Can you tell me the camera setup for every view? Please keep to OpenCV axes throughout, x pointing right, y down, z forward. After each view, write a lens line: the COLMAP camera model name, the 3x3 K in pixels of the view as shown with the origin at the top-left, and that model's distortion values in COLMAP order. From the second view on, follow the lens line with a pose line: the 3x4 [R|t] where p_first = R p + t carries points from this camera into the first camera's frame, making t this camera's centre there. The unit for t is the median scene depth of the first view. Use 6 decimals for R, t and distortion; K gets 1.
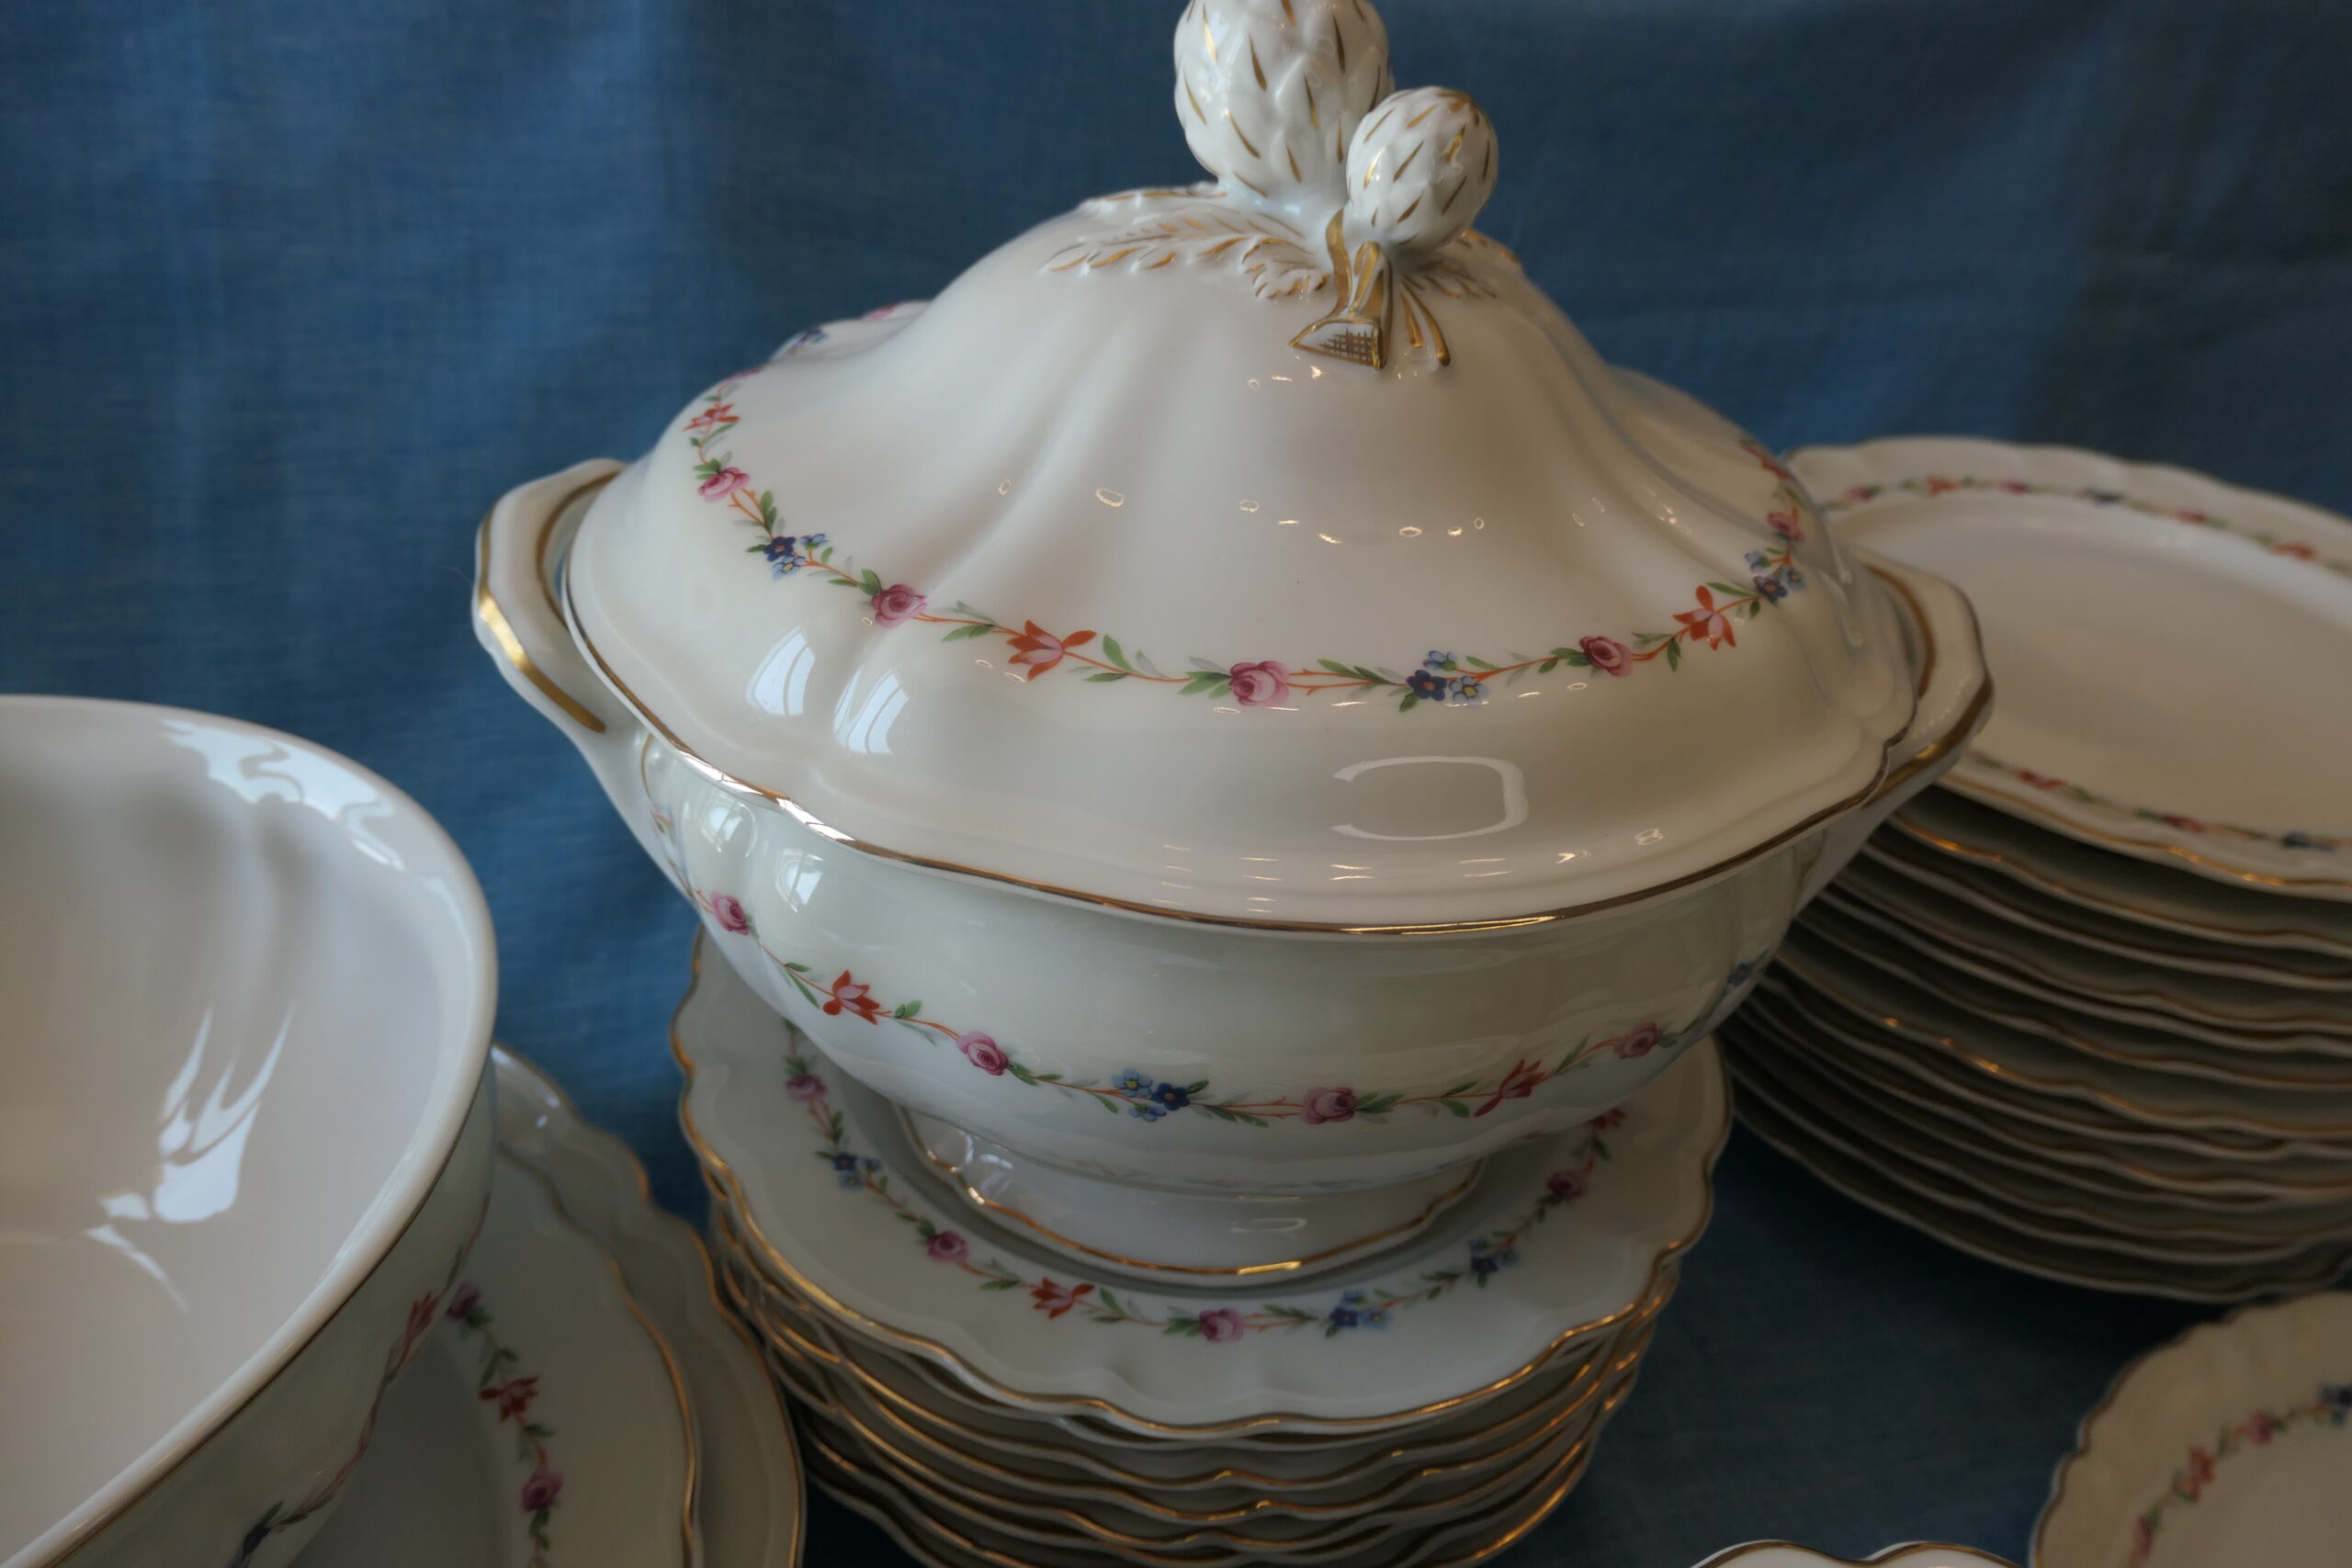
lens RADIAL K [[1696.6, 0, 1287.5], [0, 1696.6, 582.9], [0, 0, 1]] dist [-0.006237, 0.004596]
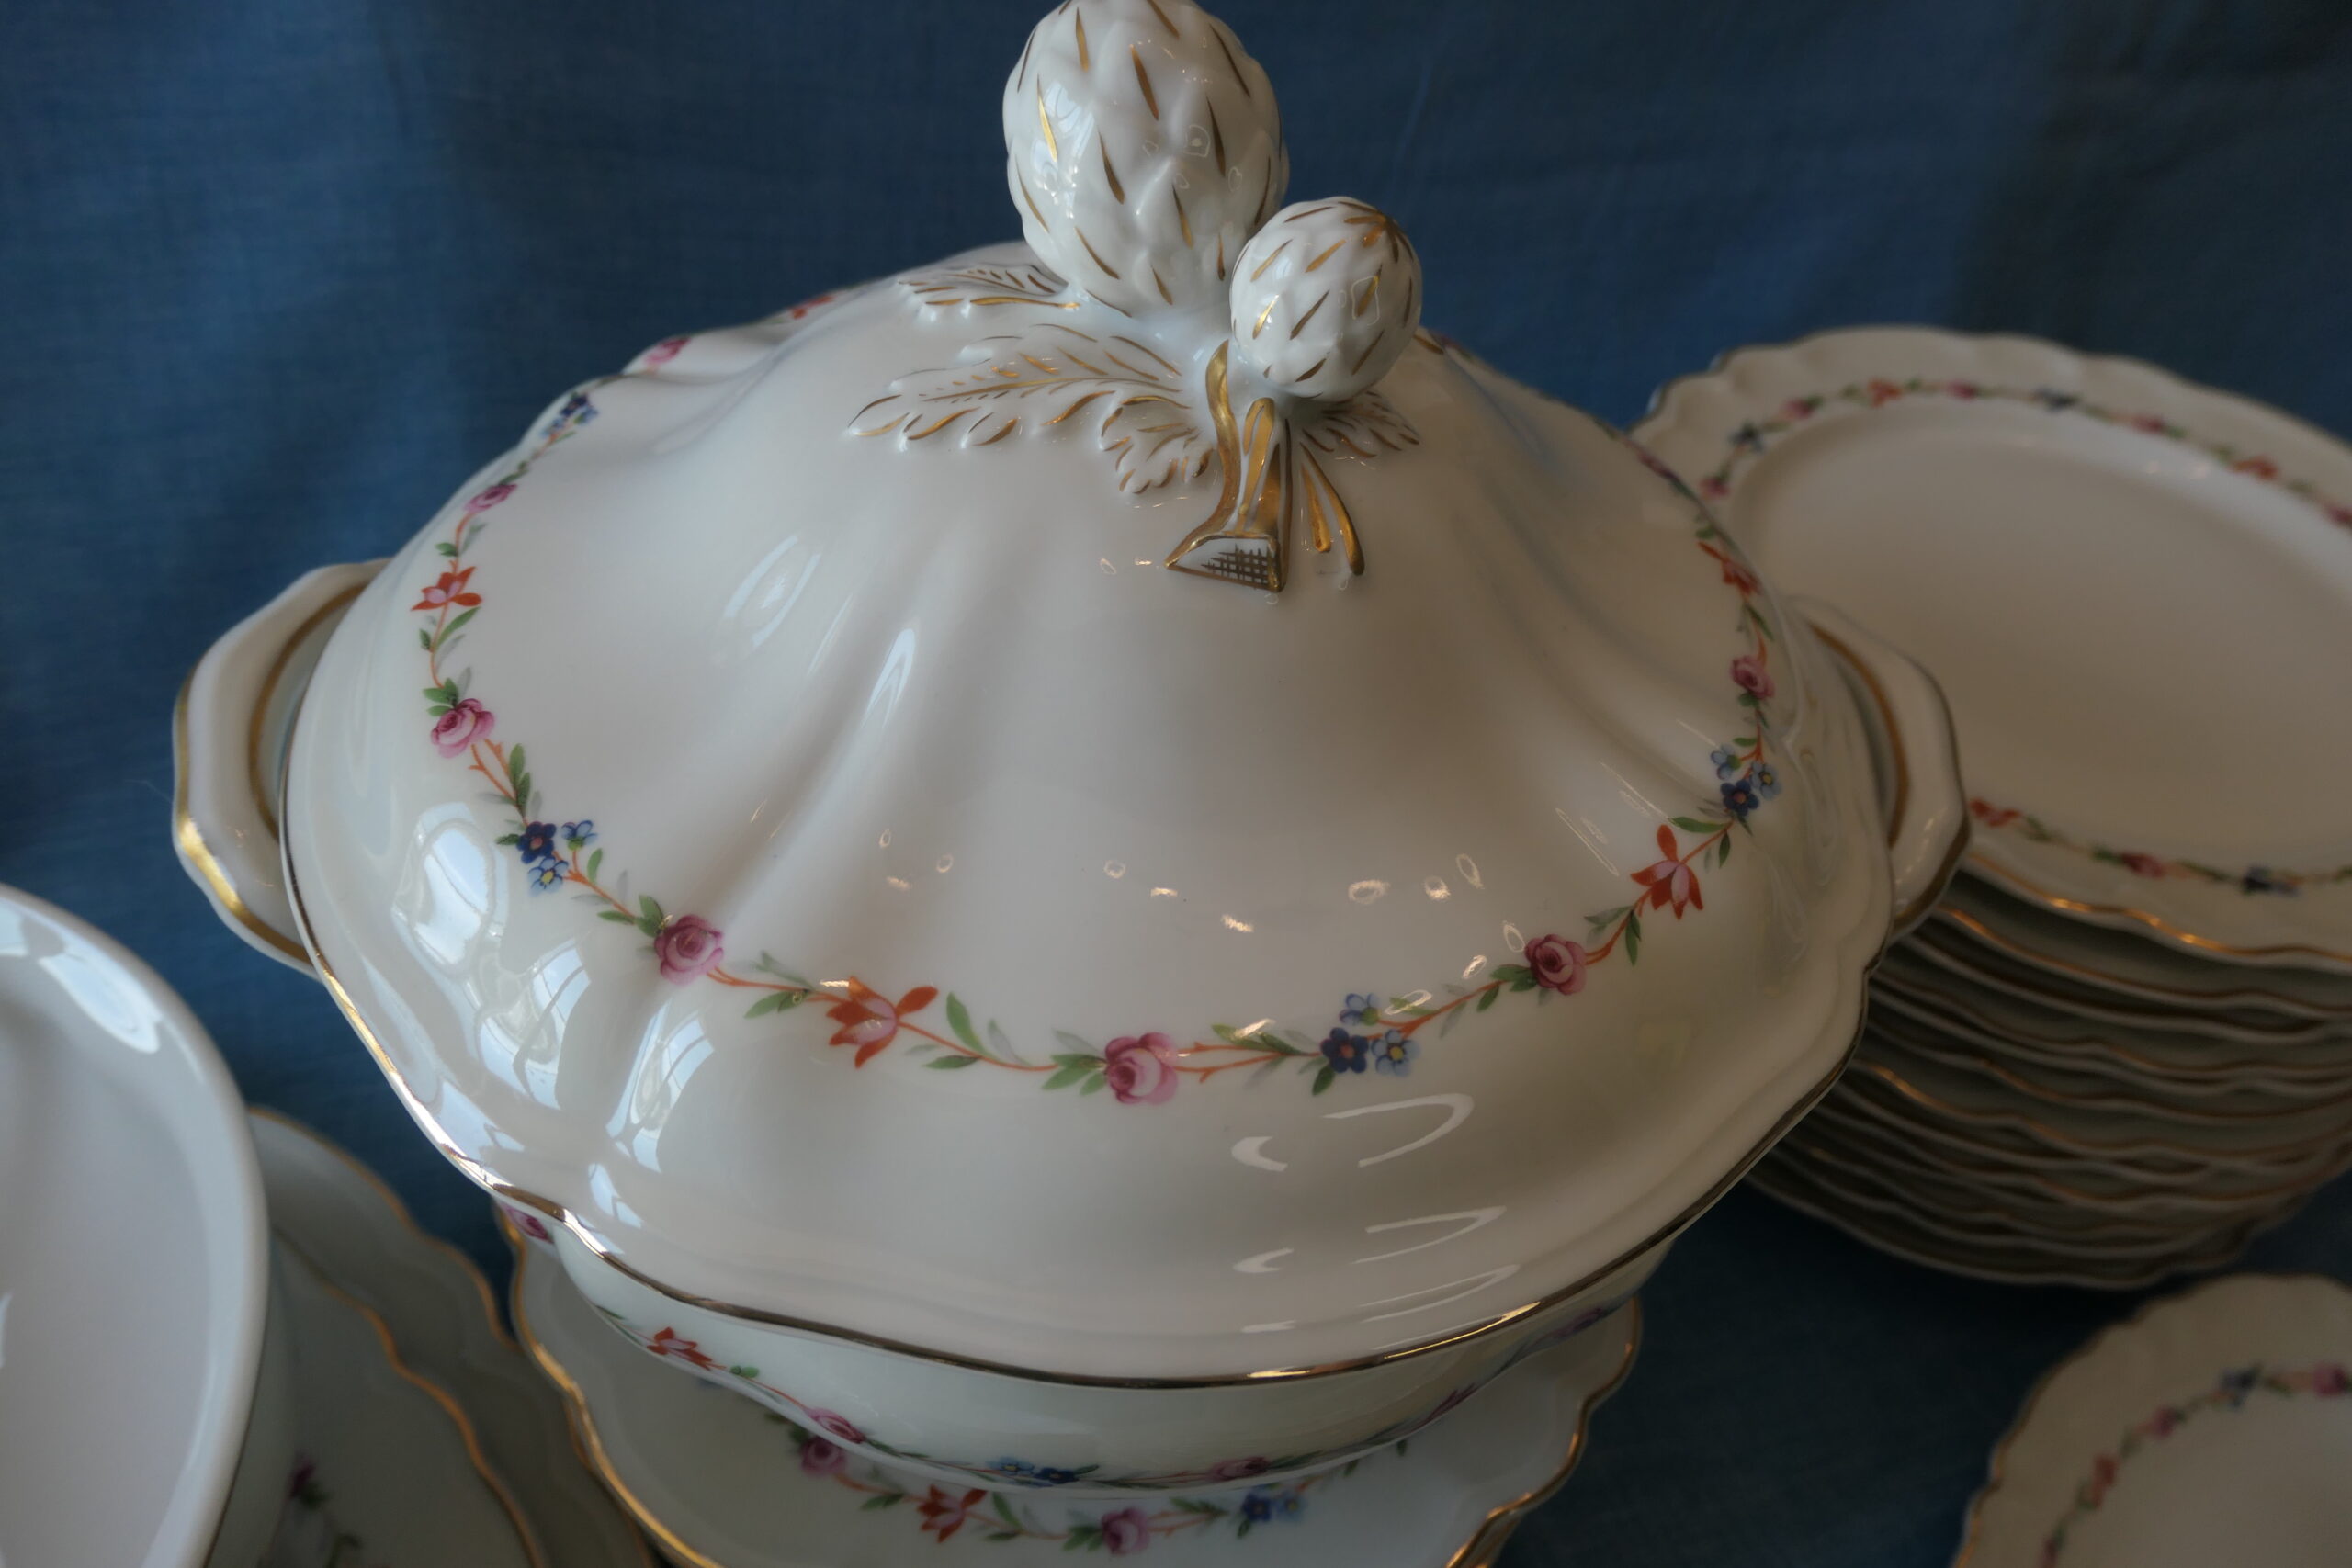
lens RADIAL K [[1696.6, 0, 1287.5], [0, 1696.6, 582.9], [0, 0, 1]] dist [-0.006237, 0.004596]
pose [[0.997562, -0.030977, 0.062529, 0.008206], [0.017312, 0.977917, 0.208274, -0.282249], [-0.067600, -0.206684, 0.976070, 0.204557]]
